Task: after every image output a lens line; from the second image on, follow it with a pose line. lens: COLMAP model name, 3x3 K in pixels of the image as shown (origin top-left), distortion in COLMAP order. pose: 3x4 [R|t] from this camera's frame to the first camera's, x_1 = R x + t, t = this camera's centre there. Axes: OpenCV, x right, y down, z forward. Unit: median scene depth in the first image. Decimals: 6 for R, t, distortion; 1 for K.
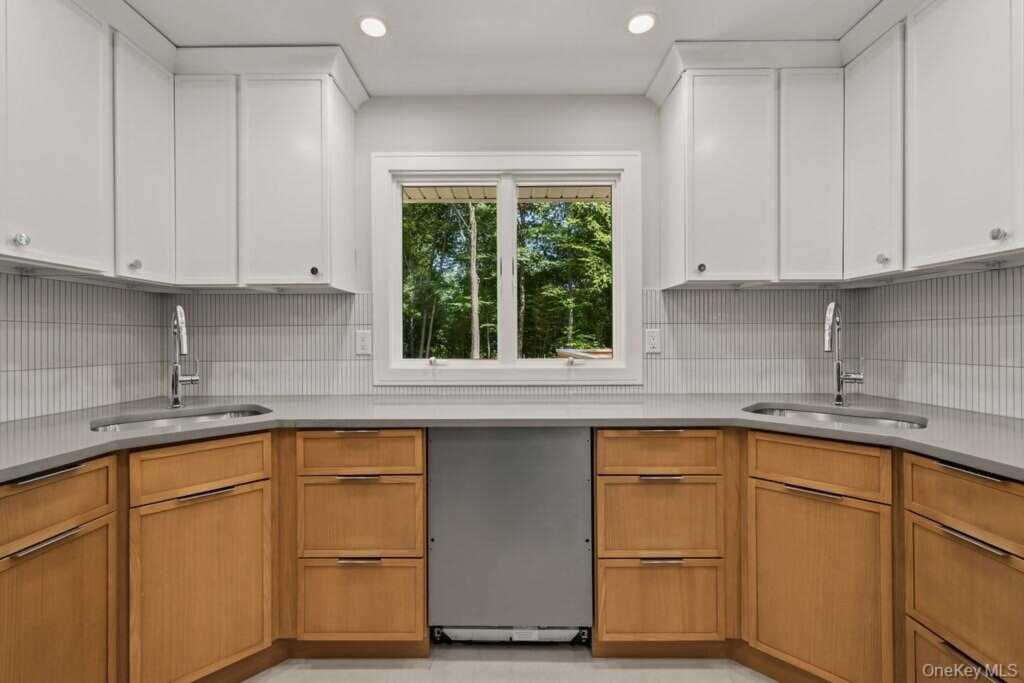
lens RADIAL K [[427.0, 0, 511.3], [0, 427.0, 336.5], [0, 0, 1]] dist [0.002189, 0.000038]
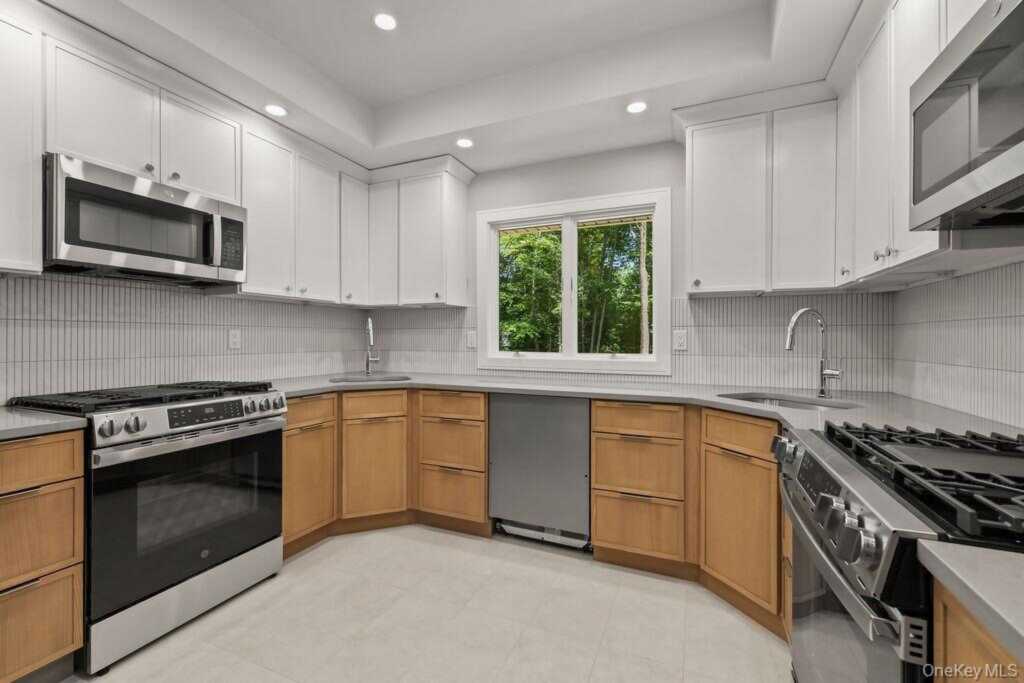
lens RADIAL K [[427.0, 0, 511.3], [0, 427.0, 336.5], [0, 0, 1]] dist [0.002189, 0.000038]
pose [[0.920358, 0.005107, -0.391045, 0.489788], [-0.004137, 0.999986, 0.003323, -0.003444], [0.391056, -0.001441, 0.920366, -0.425592]]
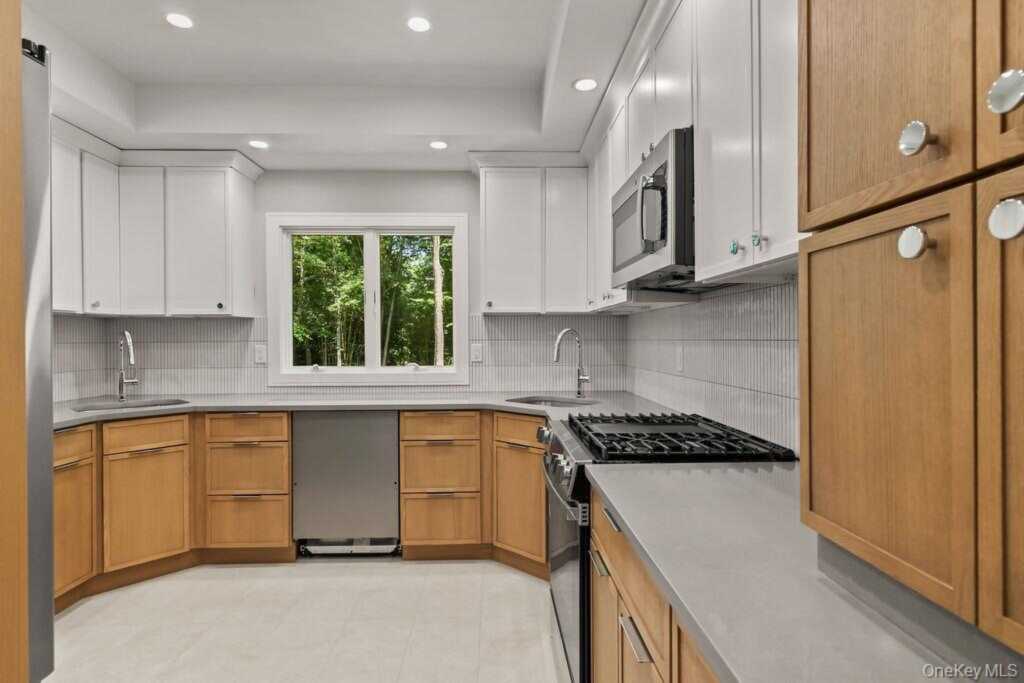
lens RADIAL K [[507.2, 0, 507.2], [0, 507.2, 339.3], [0, 0, 1]] dist [-0.000183, 0.000035]
pose [[0.999350, -0.000827, 0.036049, 0.498416], [0.000644, 0.999987, 0.005083, -0.055018], [-0.036053, -0.005056, 0.999337, -0.831141]]
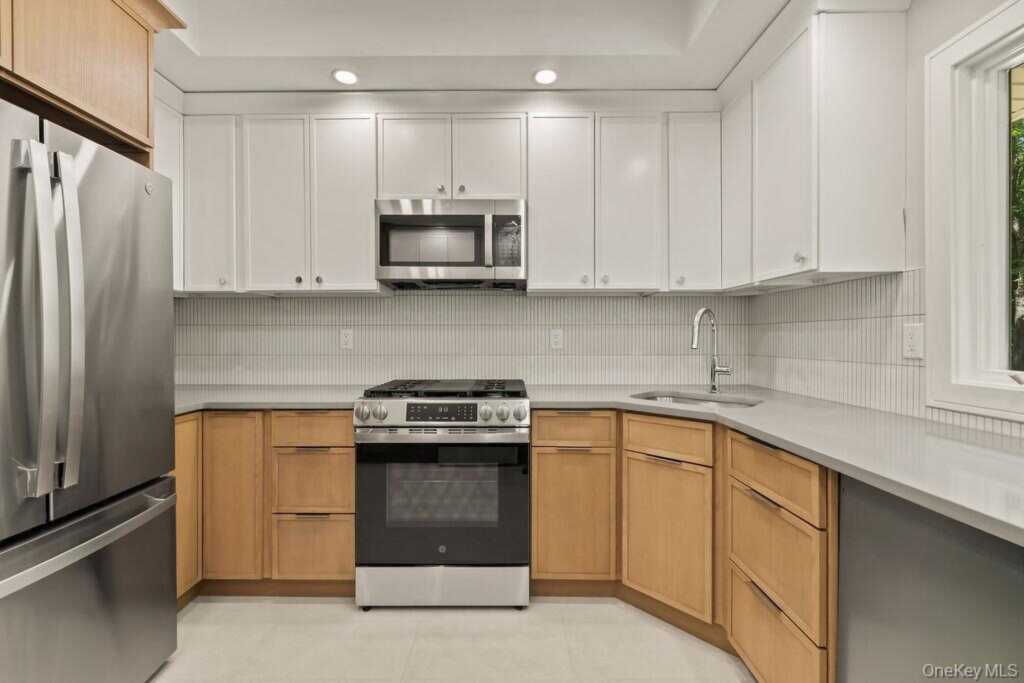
lens RADIAL K [[432.1, 0, 506.5], [0, 432.1, 339.5], [0, 0, 1]] dist [0.002500, 0.000249]
pose [[0.006380, 0.011668, -0.999912, 0.469589], [0.006809, 0.999908, 0.011711, -0.001196], [0.999956, -0.006883, 0.006300, 0.455917]]
